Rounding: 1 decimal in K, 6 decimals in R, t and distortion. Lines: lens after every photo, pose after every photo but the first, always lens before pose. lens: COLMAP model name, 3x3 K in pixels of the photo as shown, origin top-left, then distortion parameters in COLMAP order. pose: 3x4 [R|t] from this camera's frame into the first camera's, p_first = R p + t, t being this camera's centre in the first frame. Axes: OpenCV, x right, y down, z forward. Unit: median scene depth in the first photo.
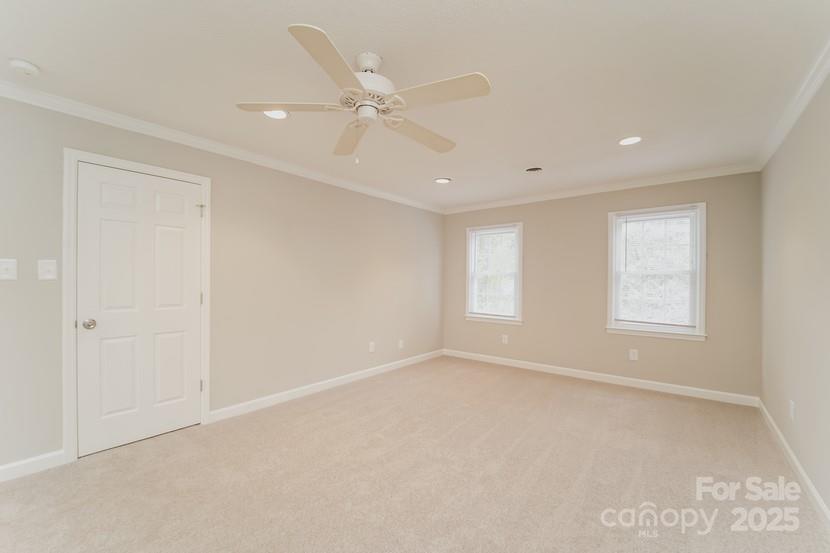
lens RADIAL K [[328.6, 0, 419.2], [0, 328.6, 273.5], [0, 0, 1]] dist [-0.002224, -0.000160]
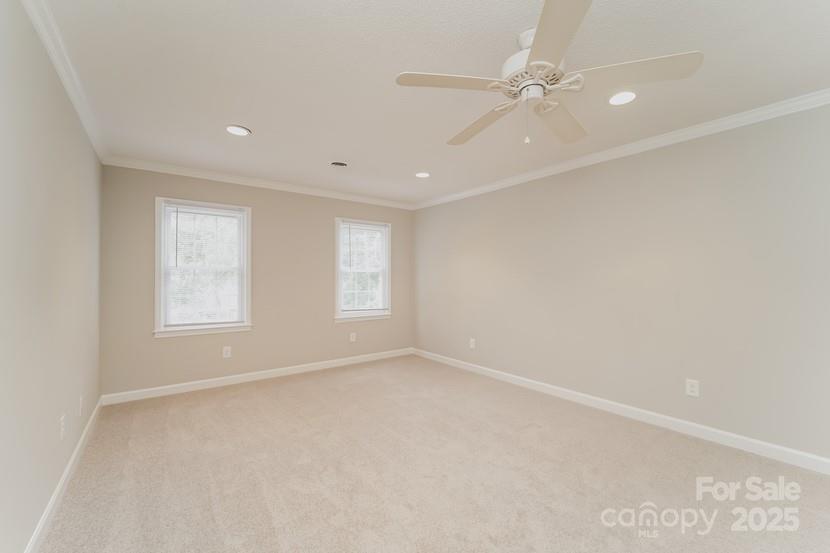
lens RADIAL K [[359.0, 0, 414.2], [0, 359.0, 275.3], [0, 0, 1]] dist [0.003239, 0.000048]
pose [[0.247659, 0.001745, 0.968846, -0.560011], [-0.018296, 0.999828, 0.002876, 0.006793], [-0.968674, -0.018438, 0.247649, 0.429999]]
